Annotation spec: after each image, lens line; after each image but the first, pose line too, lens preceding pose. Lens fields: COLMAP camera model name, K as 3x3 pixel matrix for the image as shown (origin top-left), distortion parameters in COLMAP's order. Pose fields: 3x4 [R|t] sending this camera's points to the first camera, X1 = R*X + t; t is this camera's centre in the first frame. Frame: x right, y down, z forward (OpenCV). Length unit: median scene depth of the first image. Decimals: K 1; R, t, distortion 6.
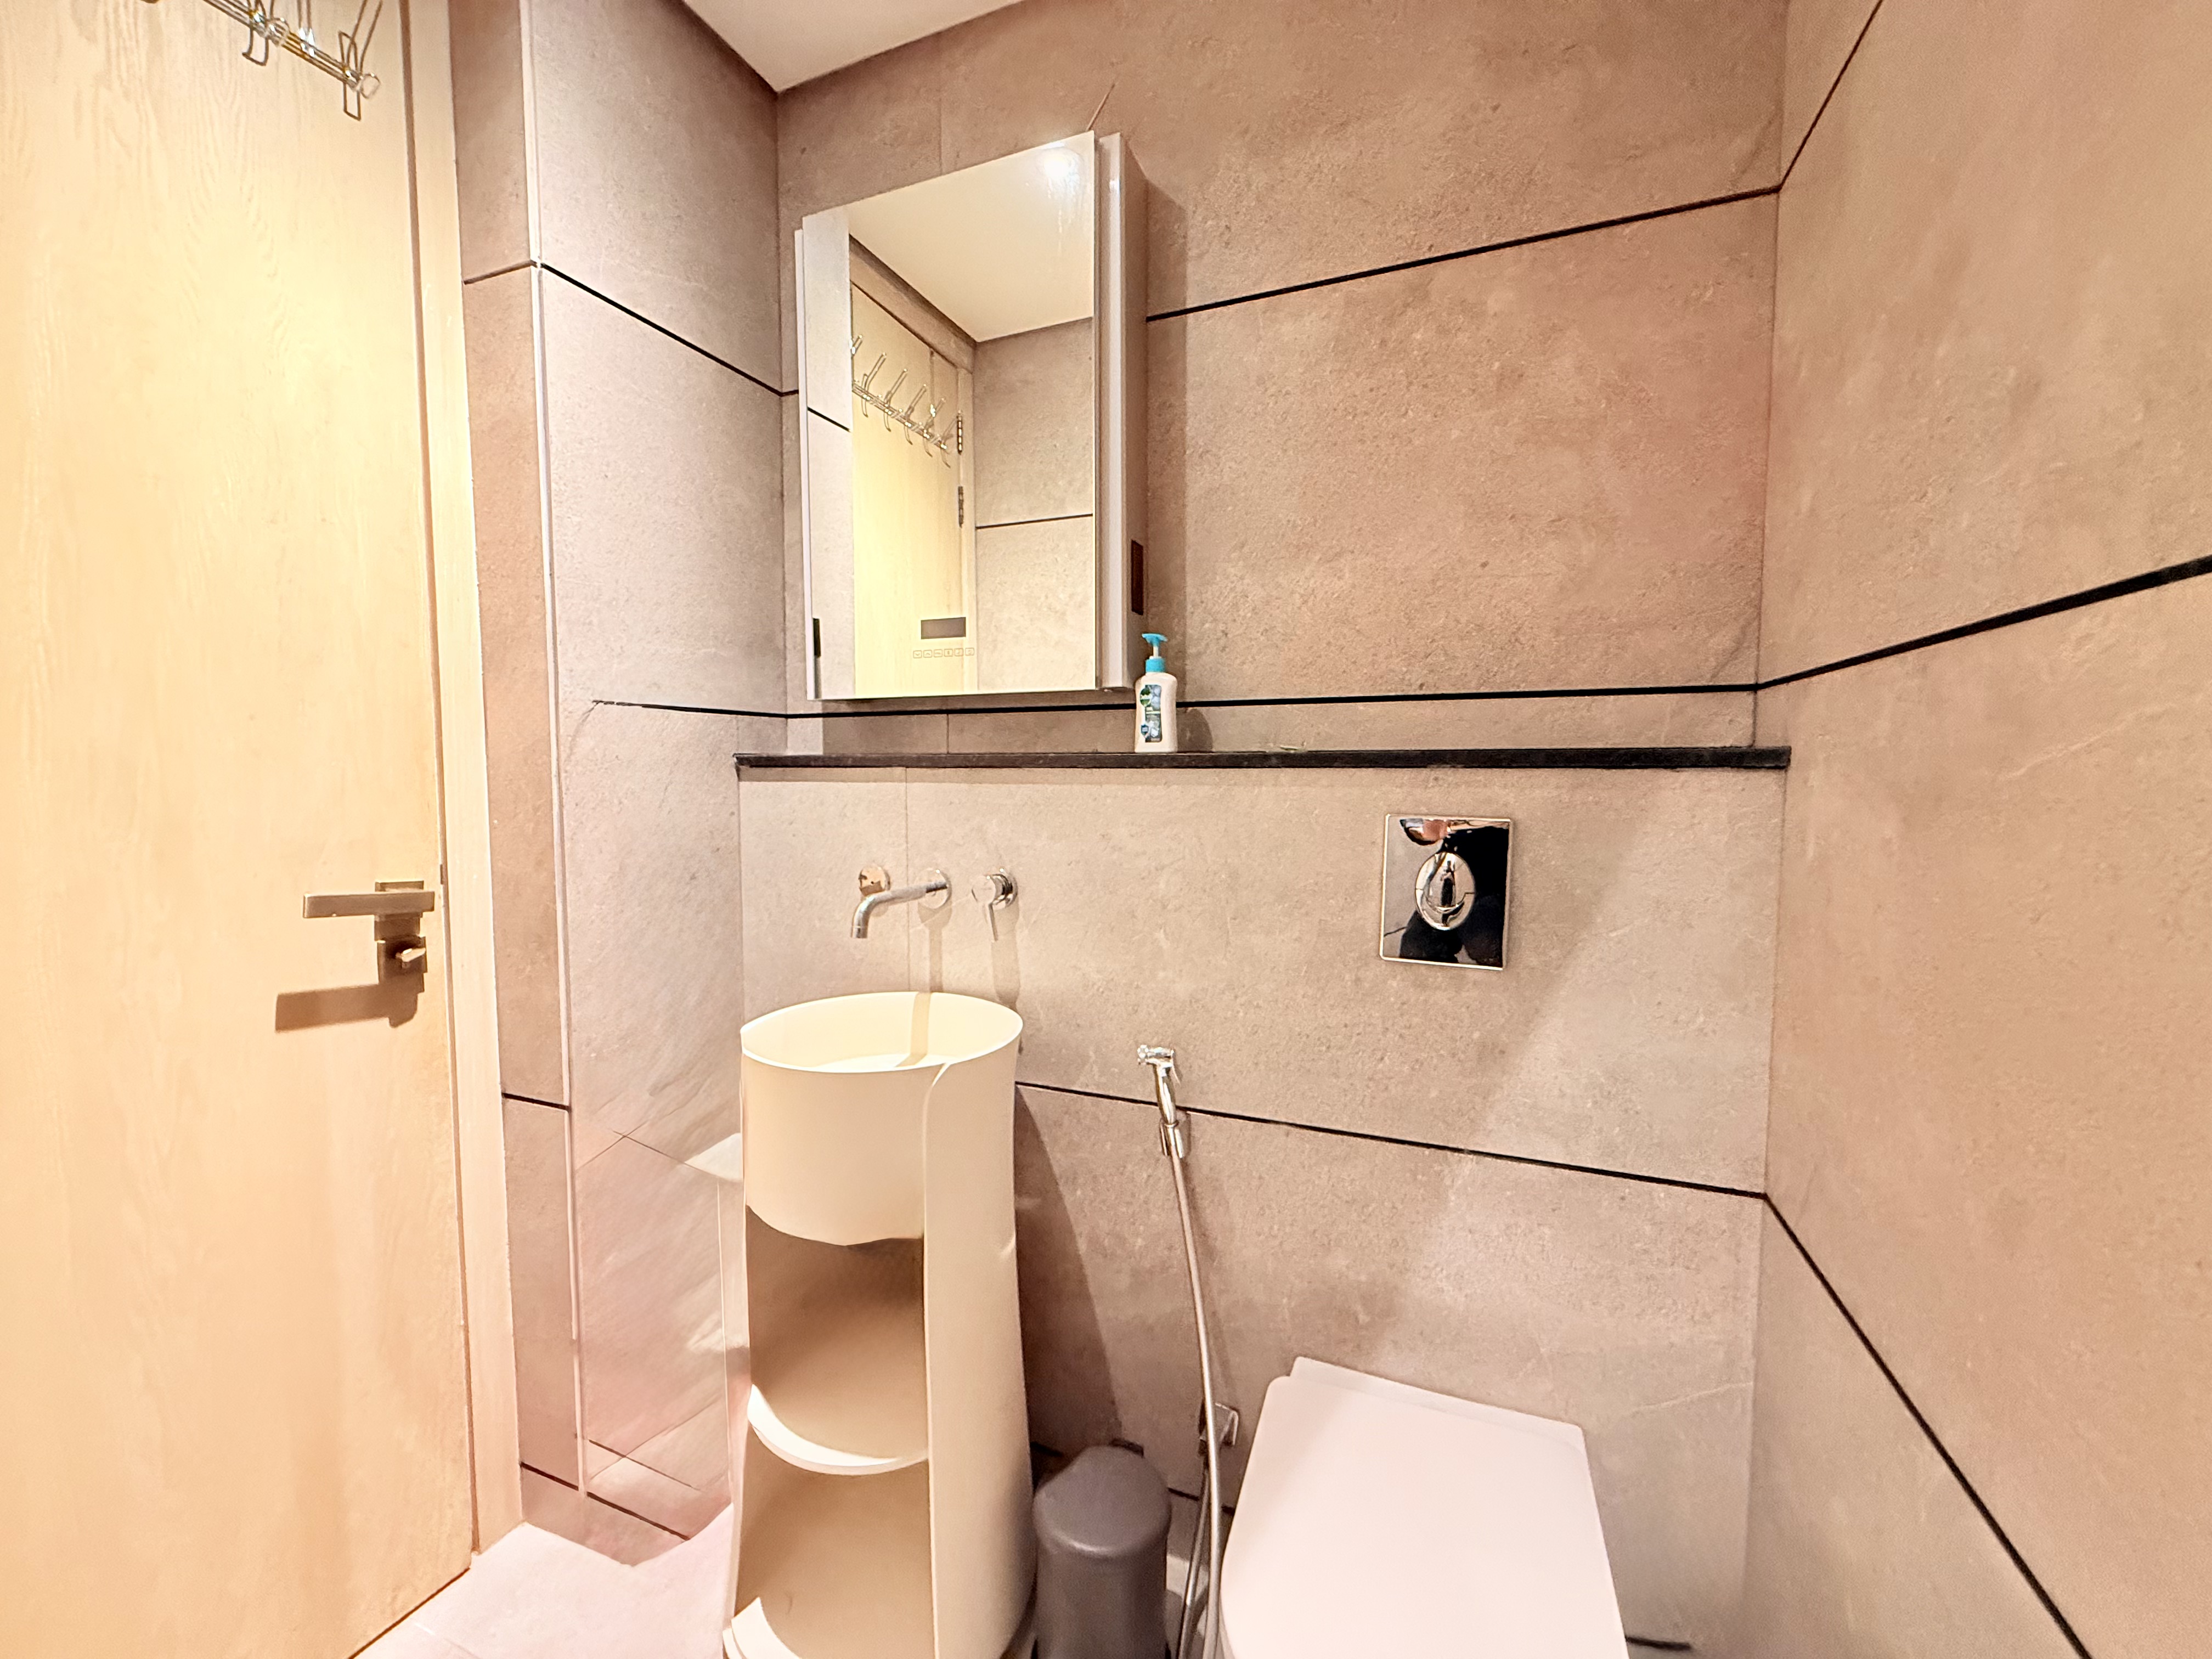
lens RADIAL K [[879.9, 0, 1103.1], [0, 879.9, 829.6], [0, 0, 1]] dist [-0.000323, -0.000026]
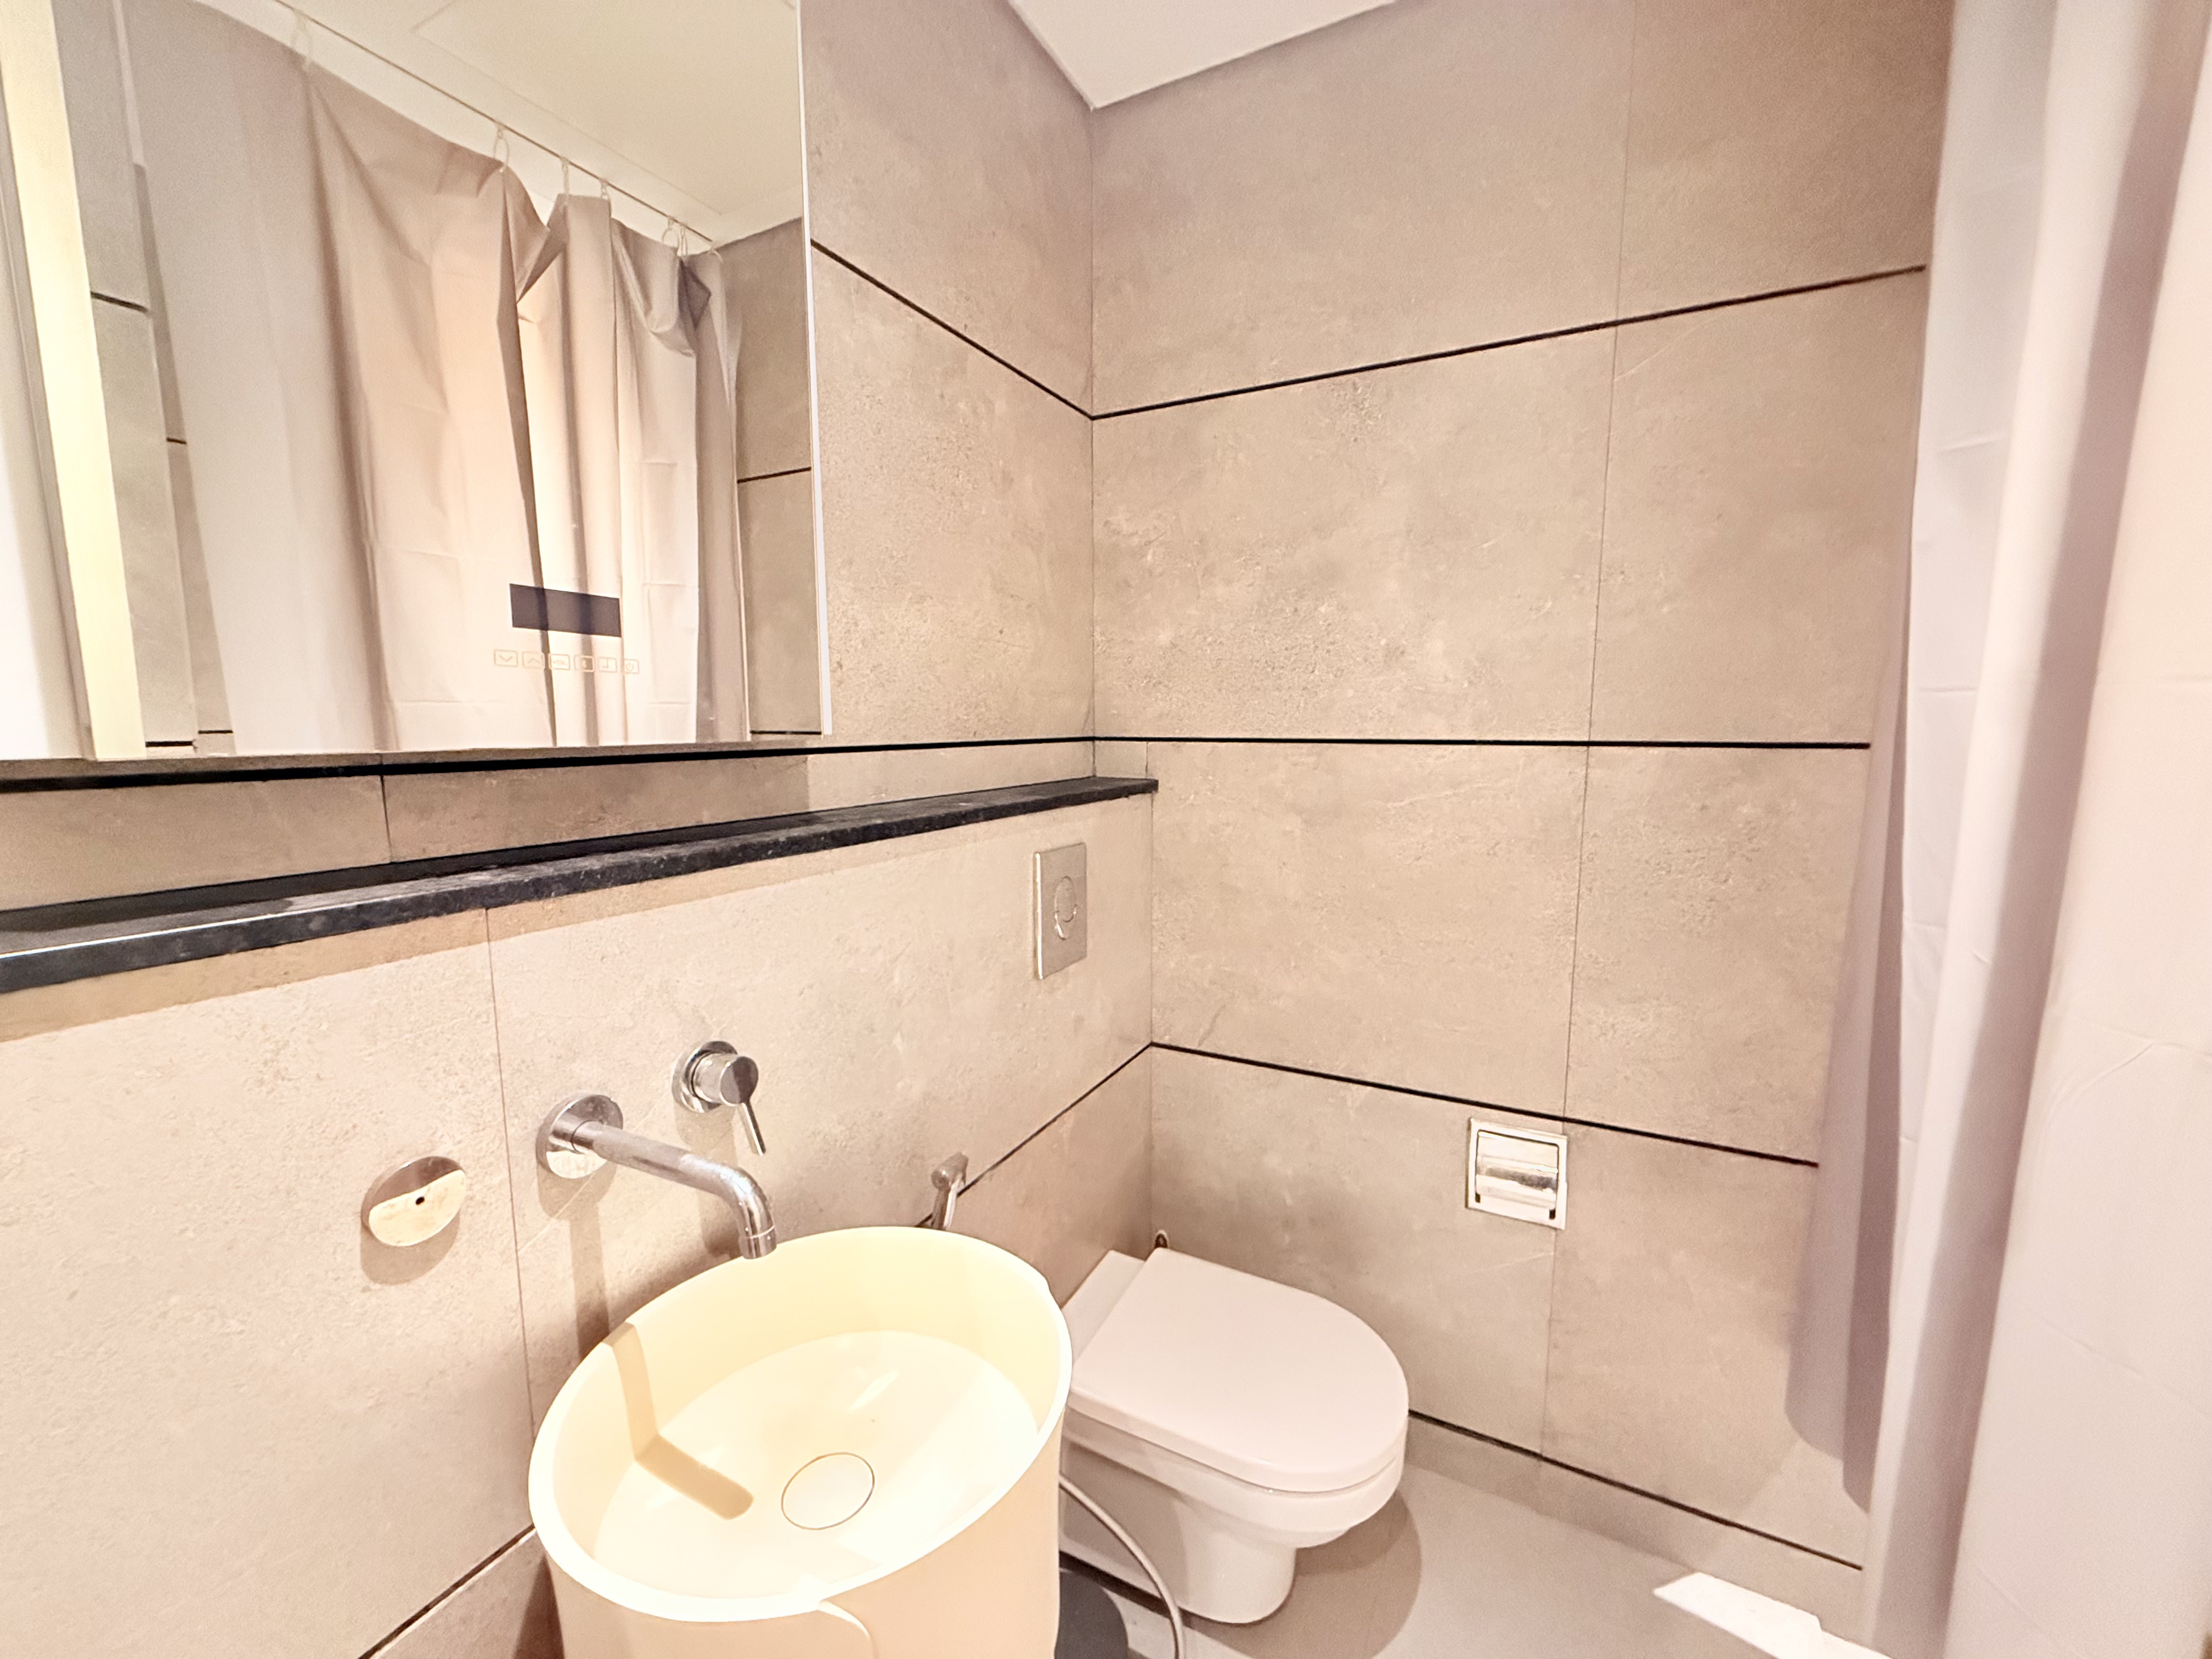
lens RADIAL K [[879.9, 0, 1103.3], [0, 879.9, 831.4], [0, 0, 1]] dist [-0.000323, -0.000026]
pose [[0.093093, -0.125268, 0.987746, -0.720140], [0.071757, 0.990318, 0.118831, -0.159807], [-0.993068, 0.059815, 0.101181, 0.730105]]
